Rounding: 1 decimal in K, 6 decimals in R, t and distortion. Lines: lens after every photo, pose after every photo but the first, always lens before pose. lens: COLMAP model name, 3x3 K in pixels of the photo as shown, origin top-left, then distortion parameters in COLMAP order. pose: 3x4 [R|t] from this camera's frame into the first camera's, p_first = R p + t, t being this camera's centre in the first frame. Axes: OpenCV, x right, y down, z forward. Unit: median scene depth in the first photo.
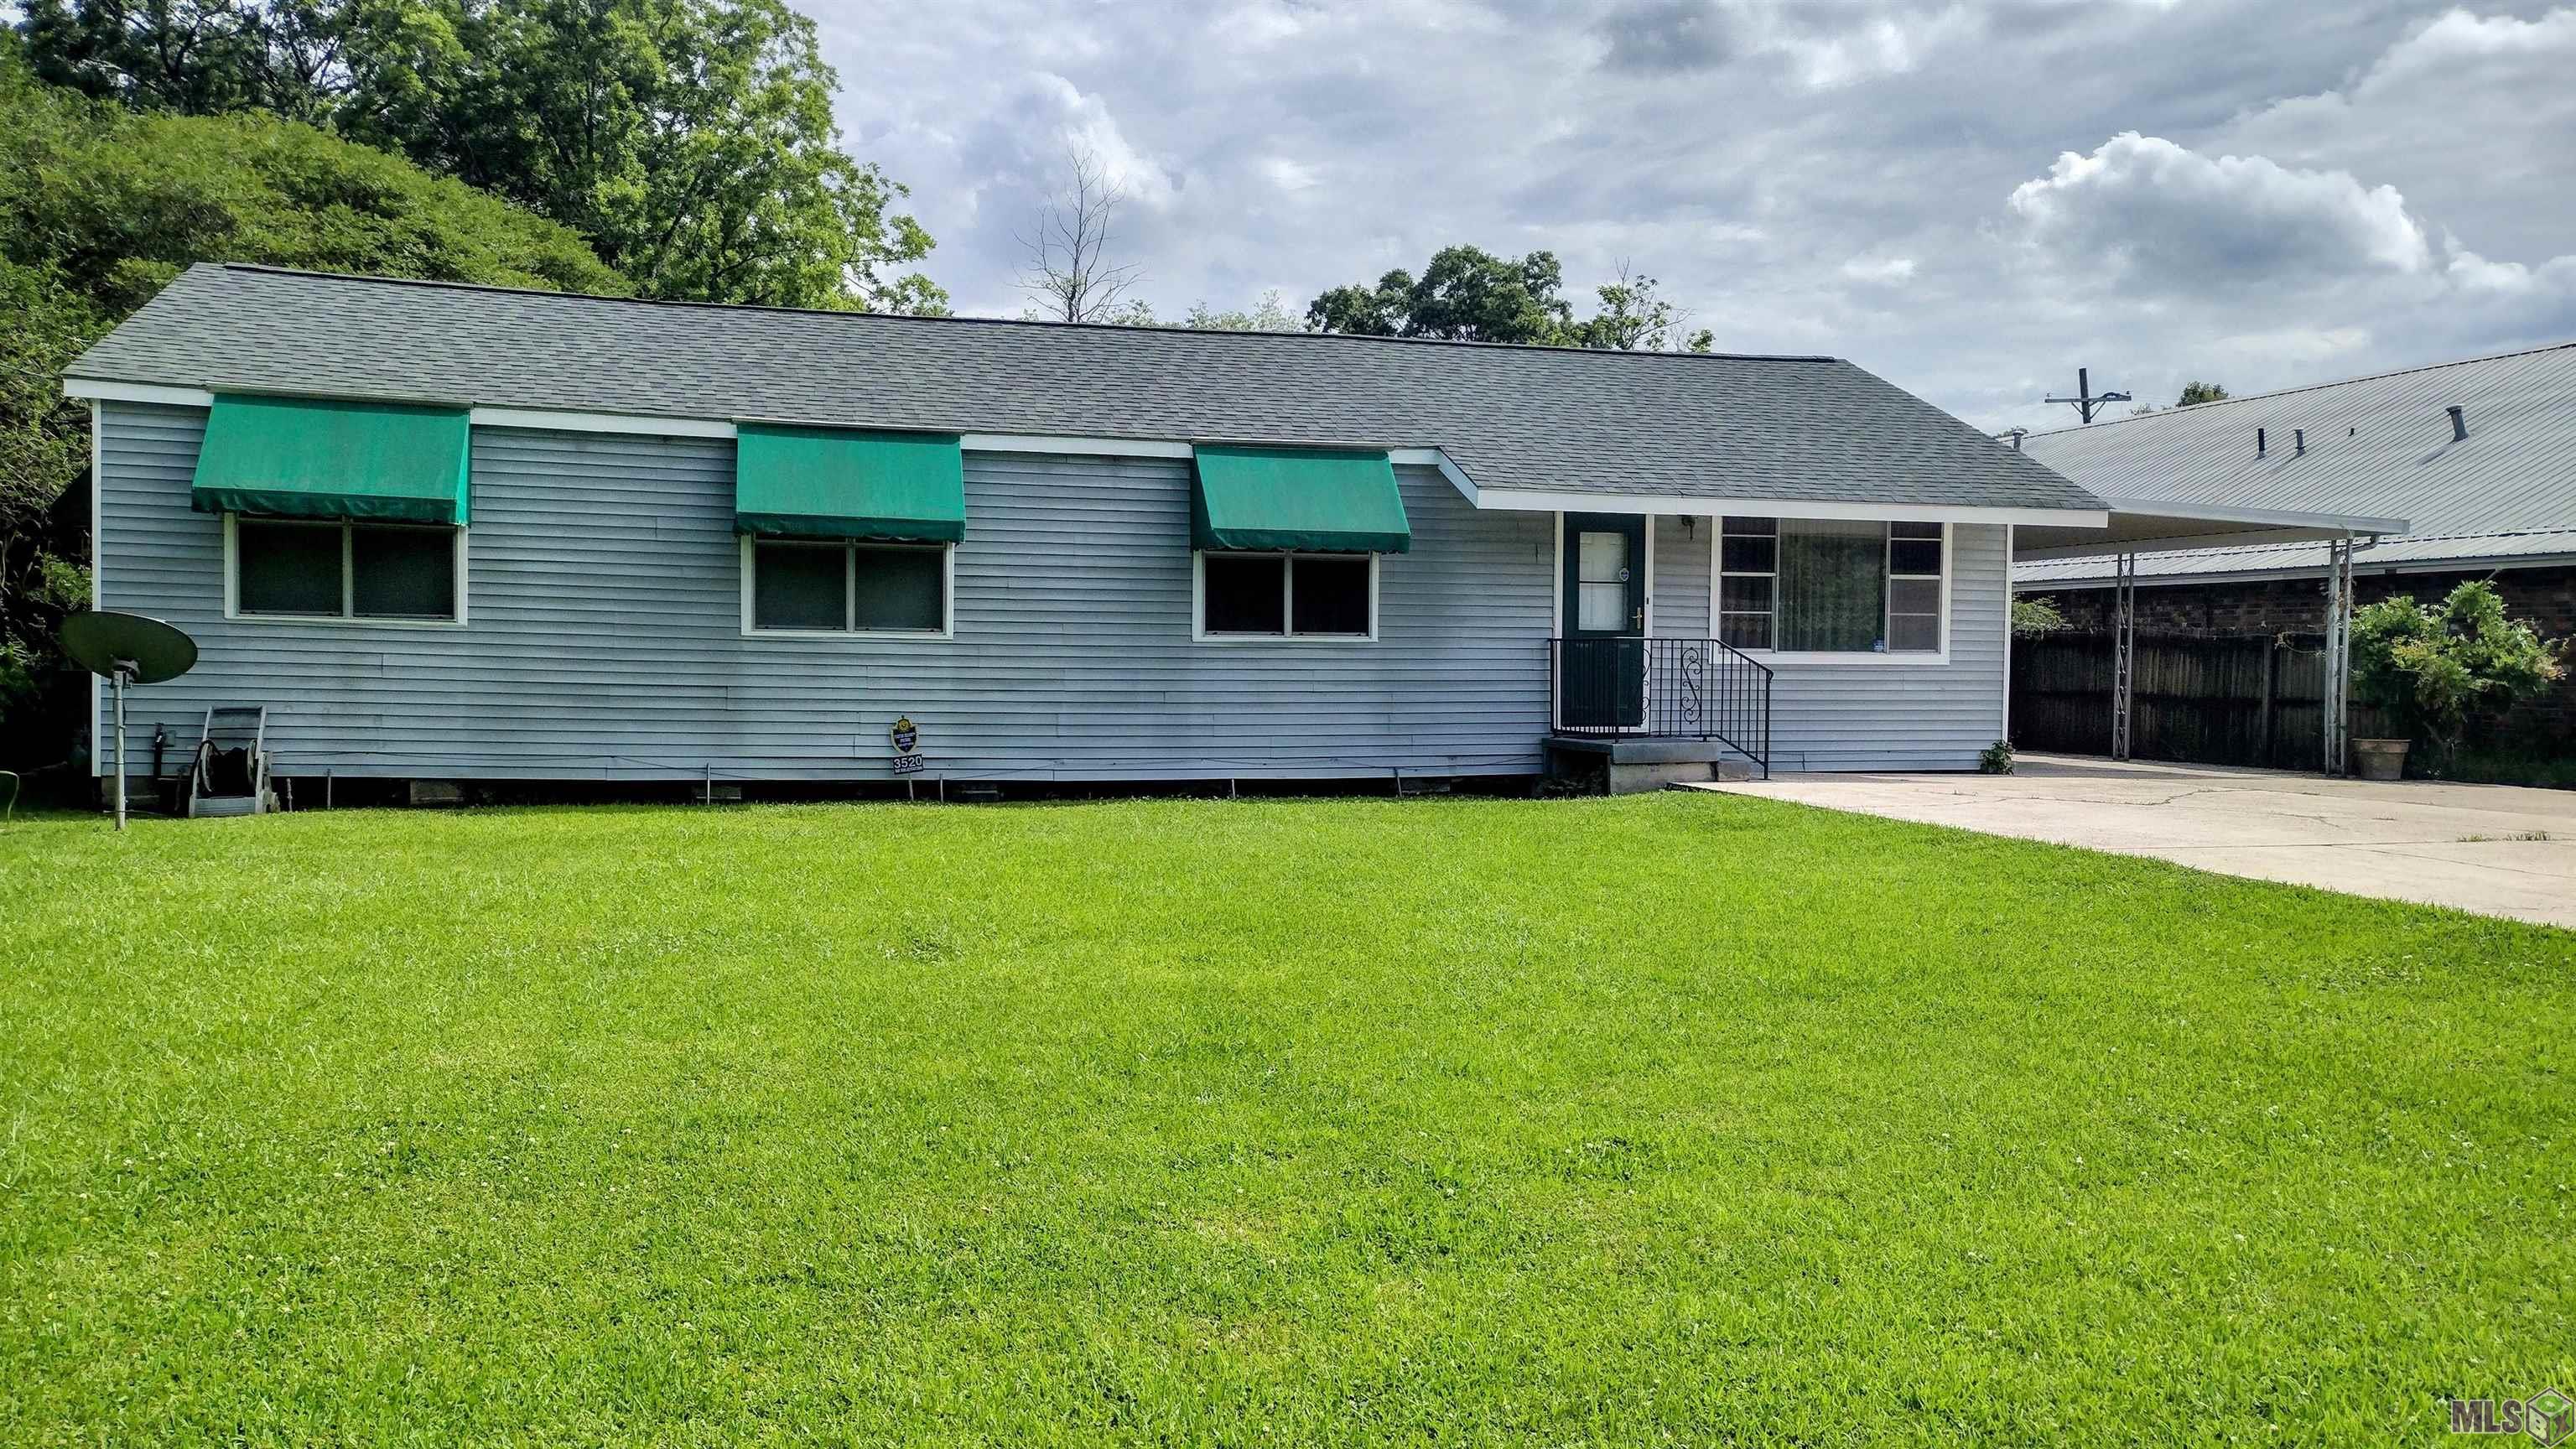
lens RADIAL K [[1928.7, 0, 1288.3], [0, 1928.7, 720.4], [0, 0, 1]] dist [0.094412, -0.150686]
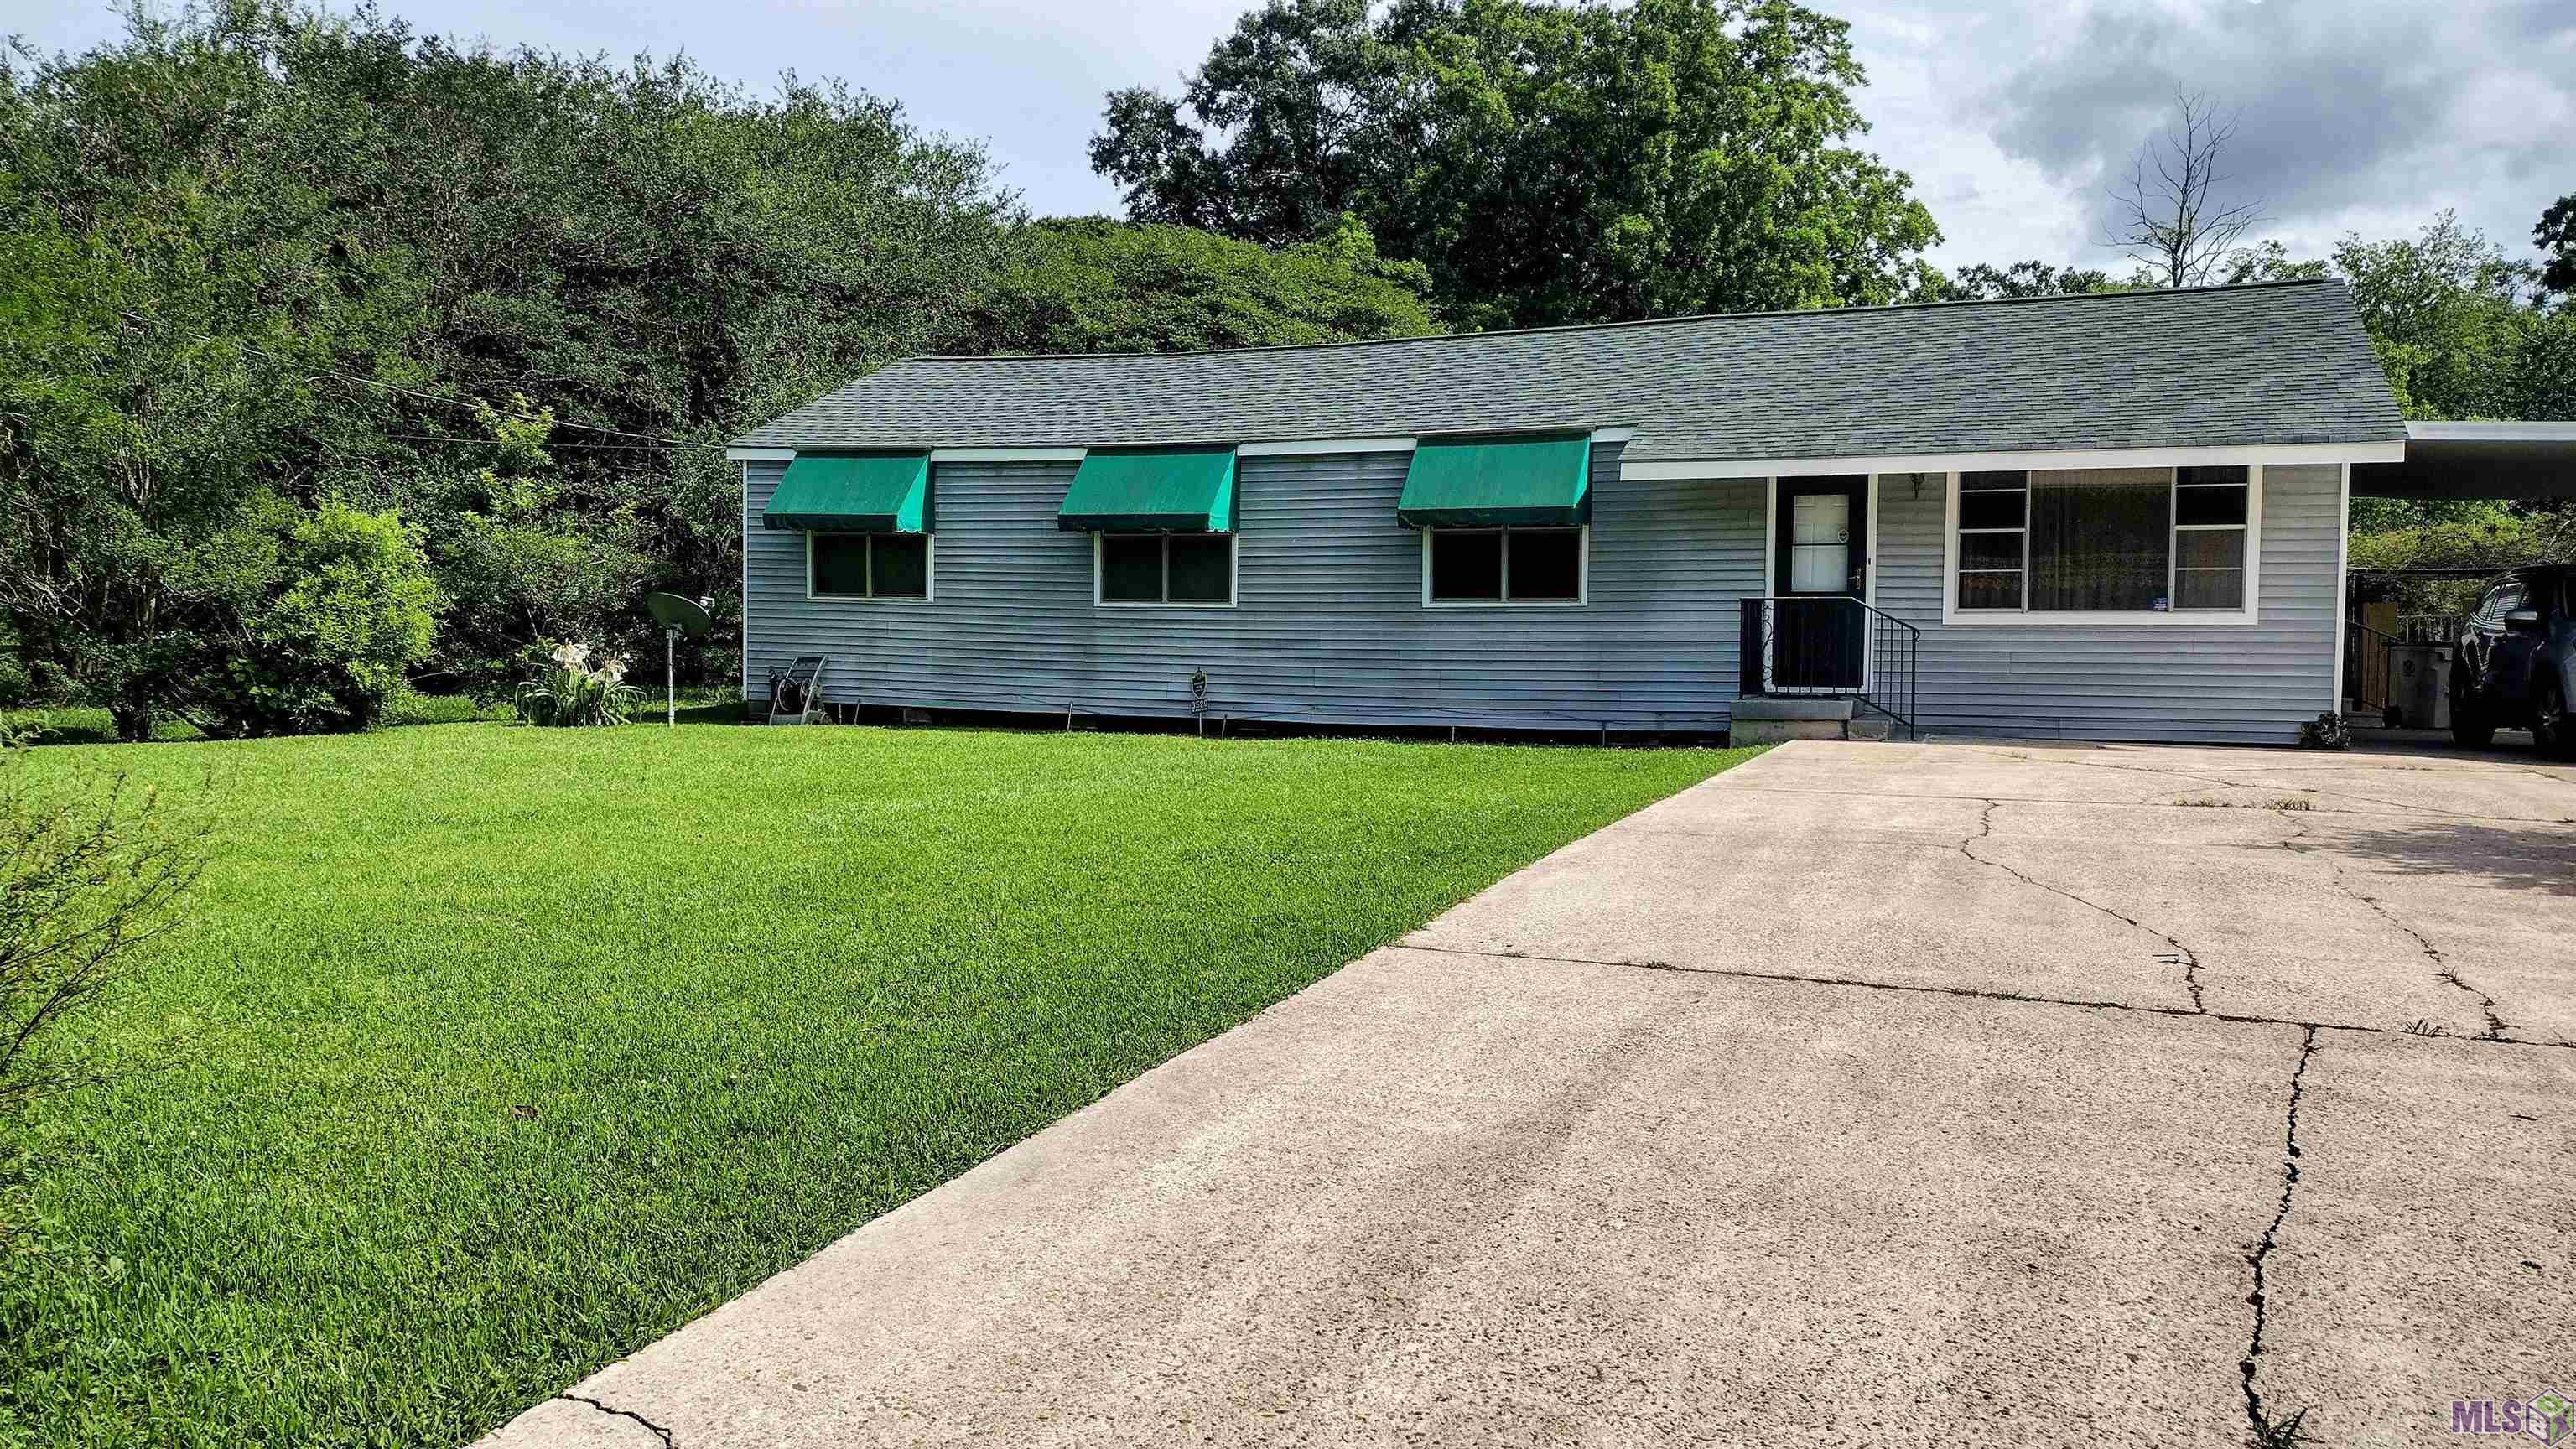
lens RADIAL K [[1928.7, 0, 1288.3], [0, 1928.7, 720.4], [0, 0, 1]] dist [0.094412, -0.150686]
pose [[0.790705, 0.023102, -0.611761, 0.572377], [-0.020605, 0.999726, 0.011121, 0.015262], [0.611850, 0.003812, 0.790965, 0.025645]]
